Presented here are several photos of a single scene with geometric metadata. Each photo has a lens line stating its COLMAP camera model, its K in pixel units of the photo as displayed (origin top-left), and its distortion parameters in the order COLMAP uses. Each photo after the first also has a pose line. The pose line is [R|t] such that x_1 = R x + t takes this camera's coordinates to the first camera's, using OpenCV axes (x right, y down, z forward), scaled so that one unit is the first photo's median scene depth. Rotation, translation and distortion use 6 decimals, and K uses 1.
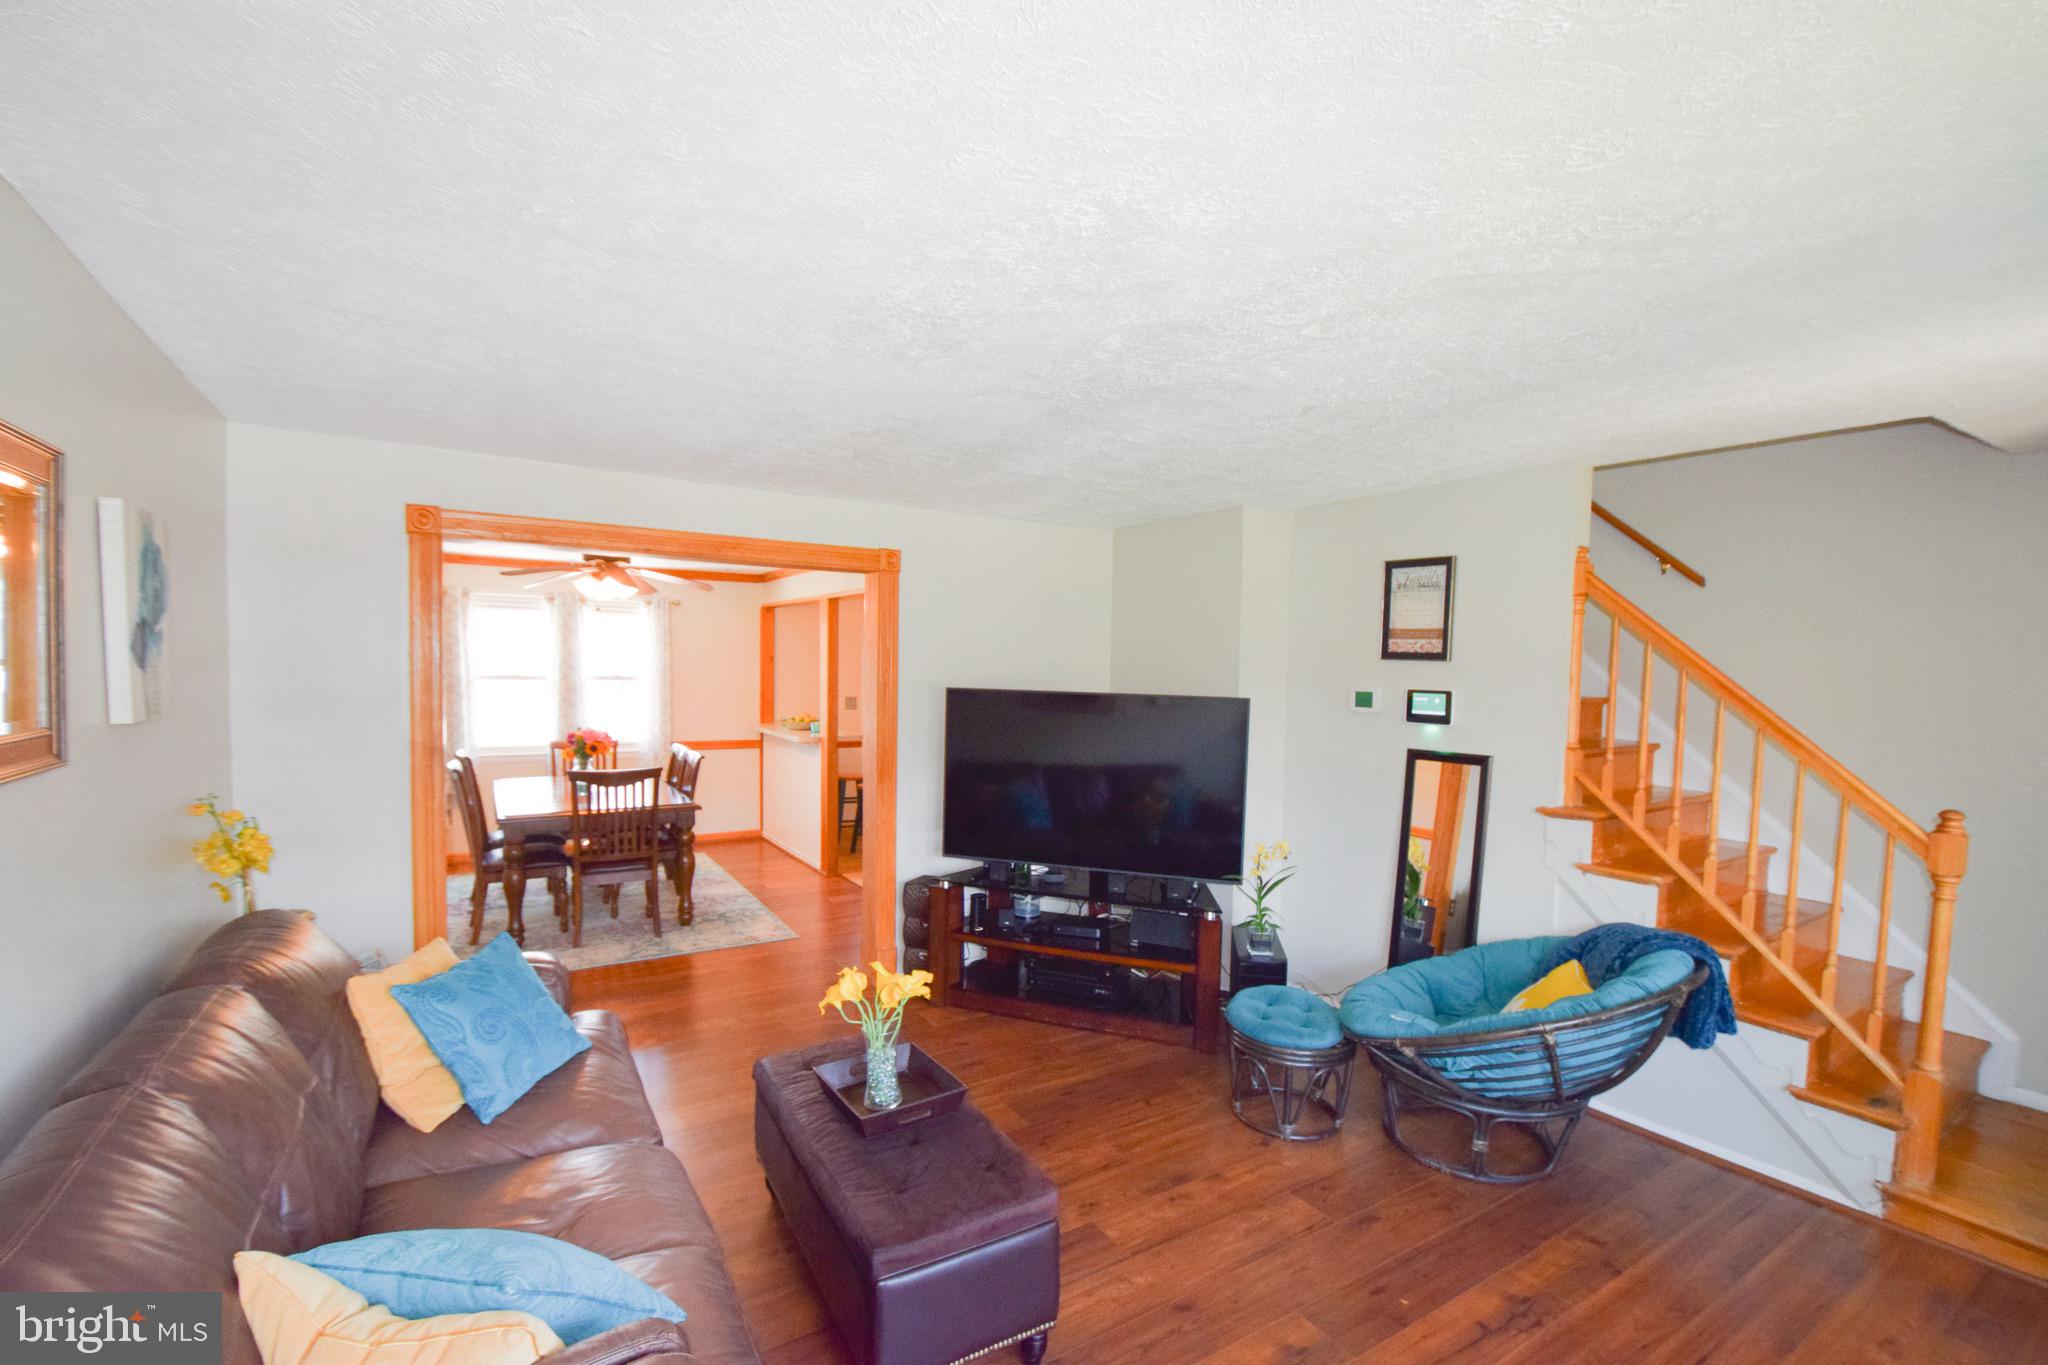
lens RADIAL K [[902.1, 0, 1051.0], [0, 902.1, 717.0], [0, 0, 1]] dist [0.002337, -0.016501]
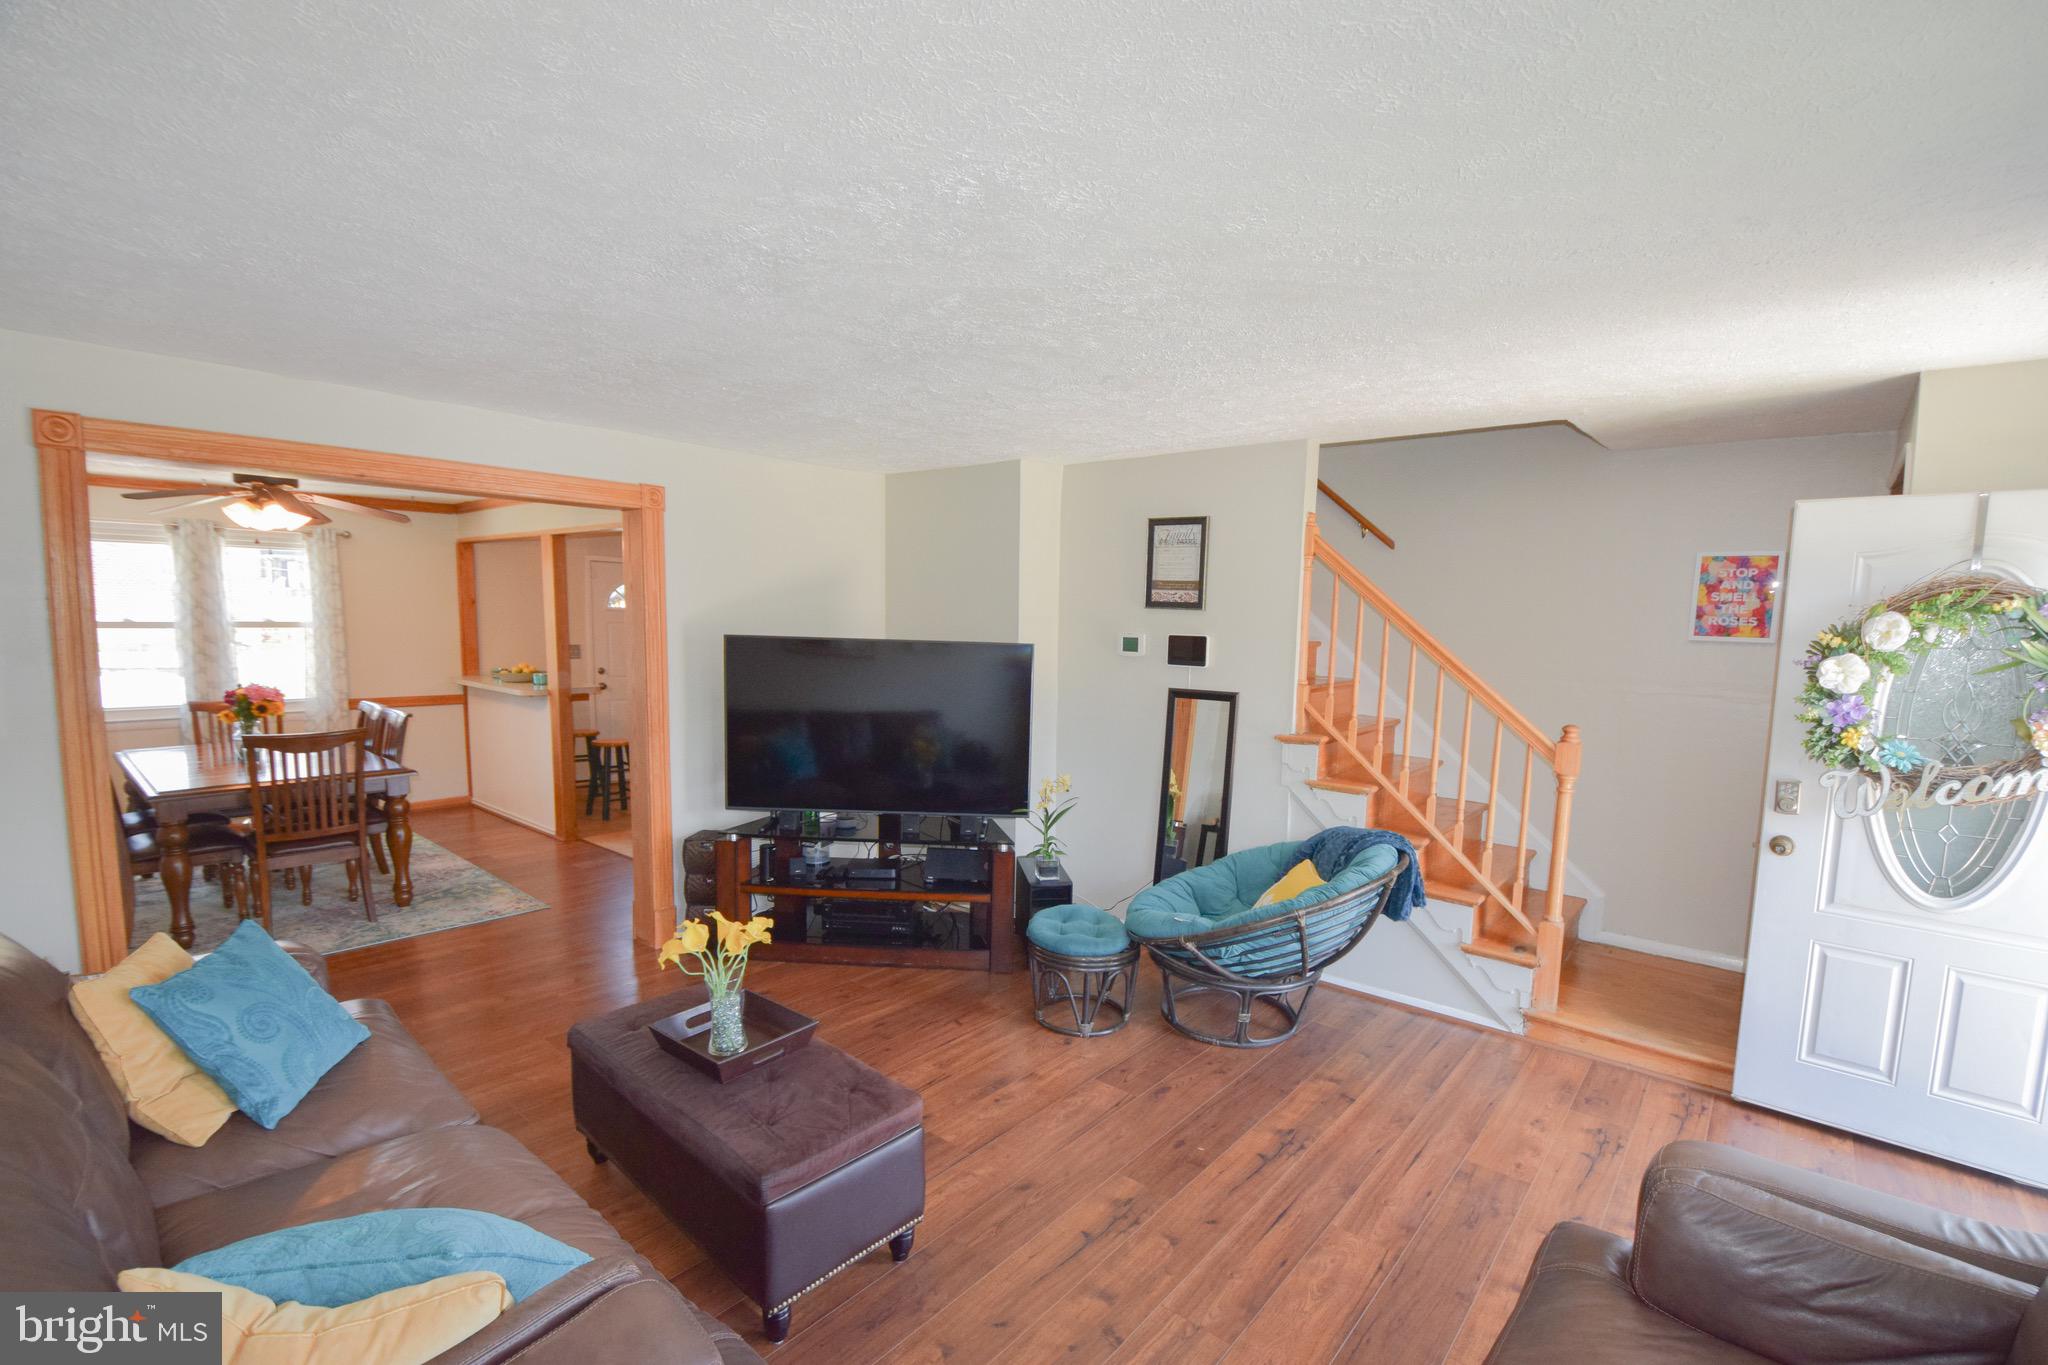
lens RADIAL K [[902.1, 0, 1057.0], [0, 902.1, 720.8], [0, 0, 1]] dist [0.002337, -0.016501]
pose [[0.952786, -0.031531, 0.302000, -0.092723], [0.012143, 0.997755, 0.065864, 0.000217], [-0.303399, -0.059087, 0.951030, -0.034923]]
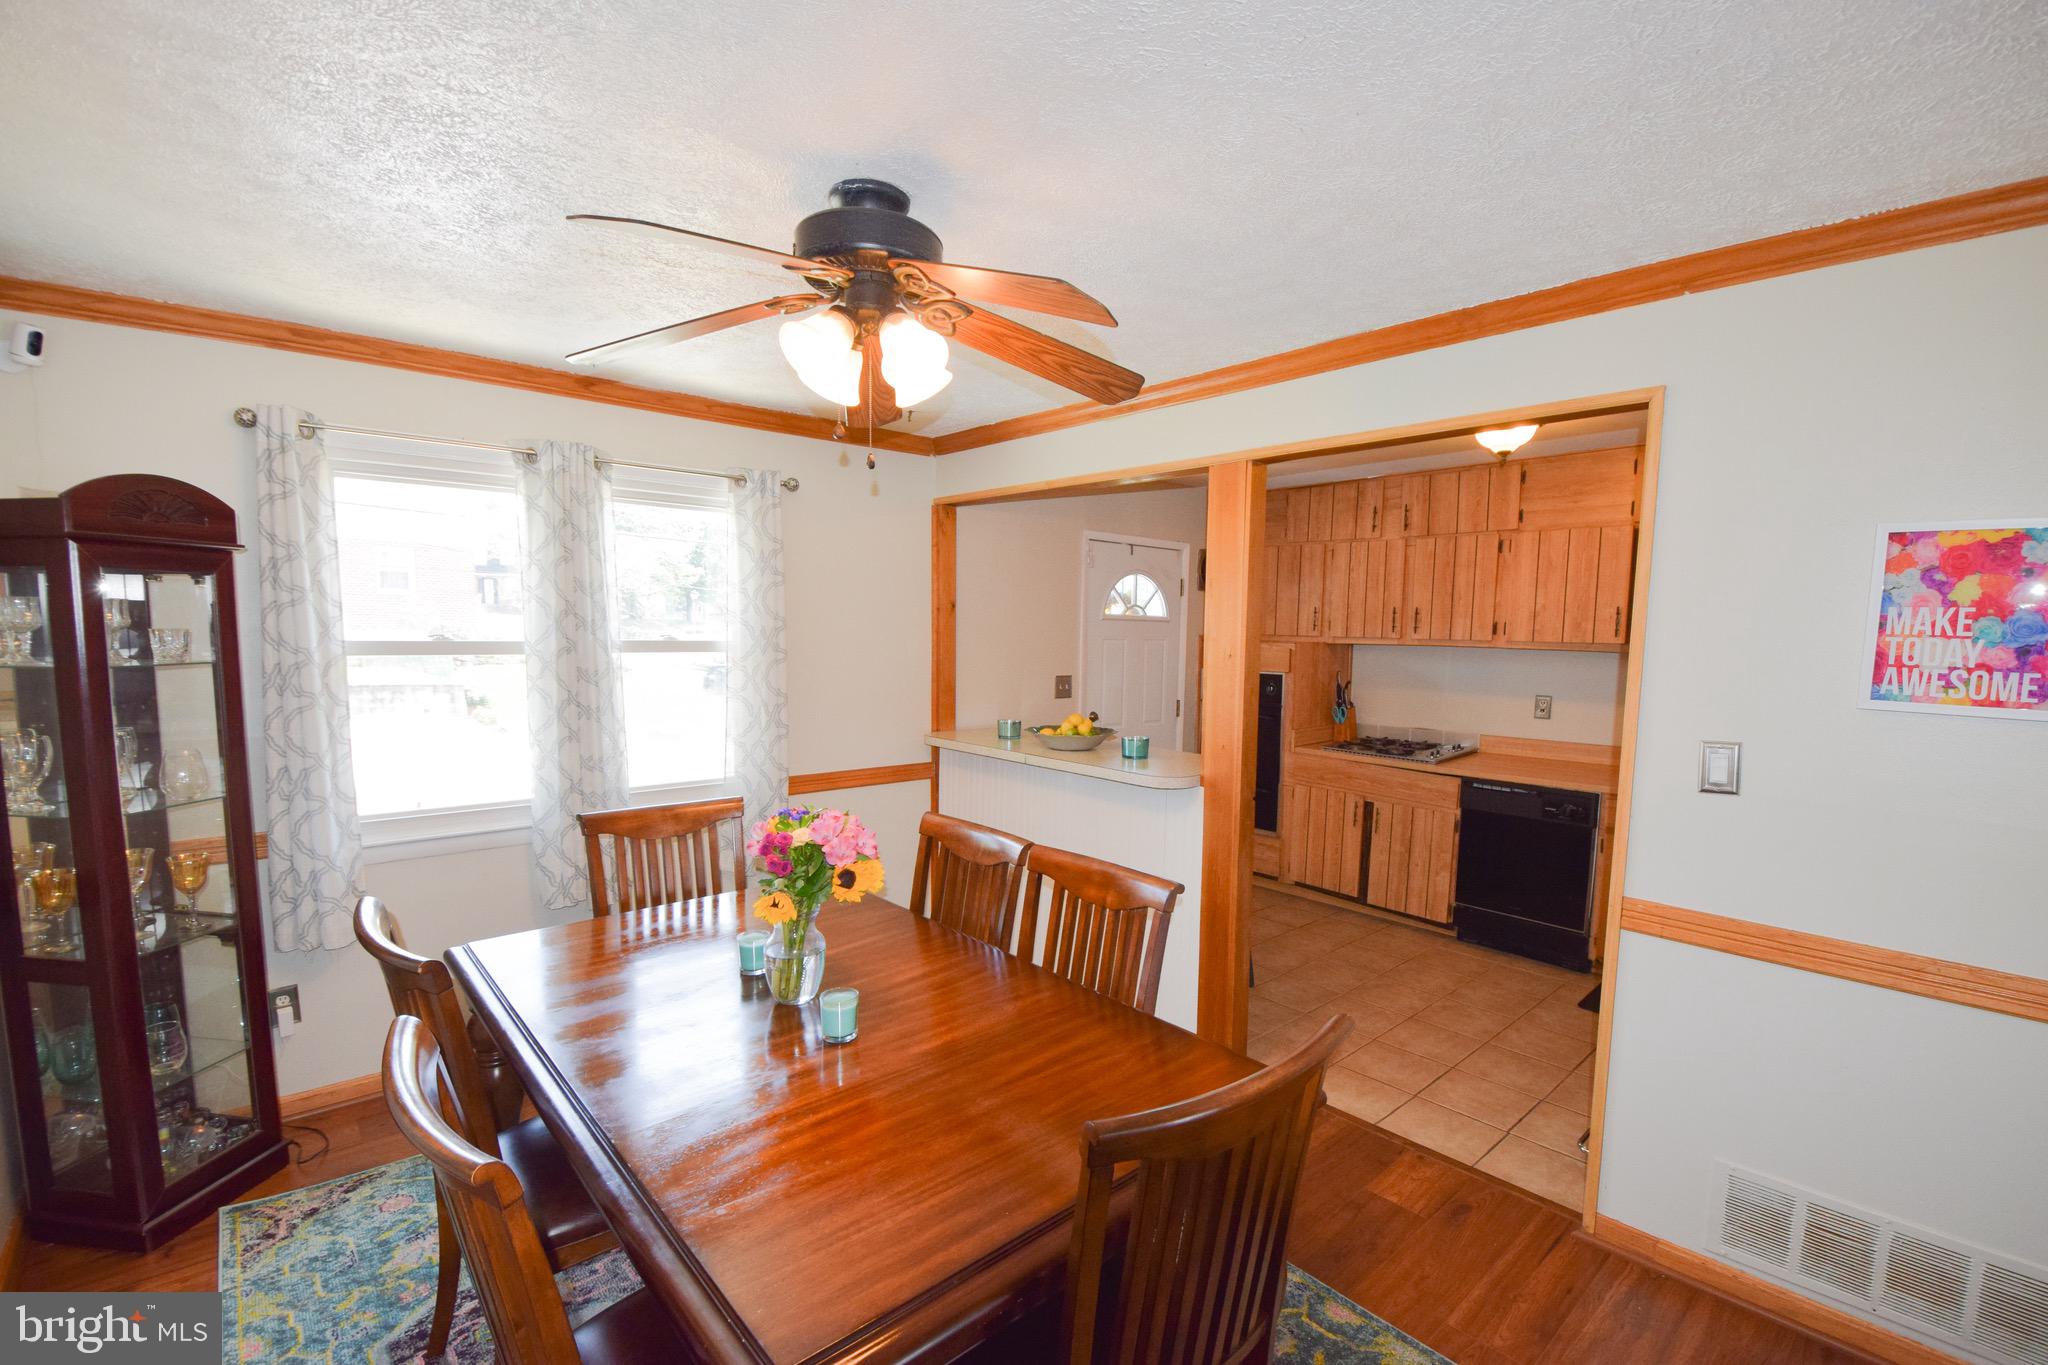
lens RADIAL K [[902.1, 0, 1057.1], [0, 902.1, 723.7], [0, 0, 1]] dist [0.002337, -0.016501]
pose [[0.985548, -0.020788, 0.168114, -0.857659], [0.011745, 0.998439, 0.054603, -0.062757], [-0.168986, -0.051839, 0.984254, 1.203851]]
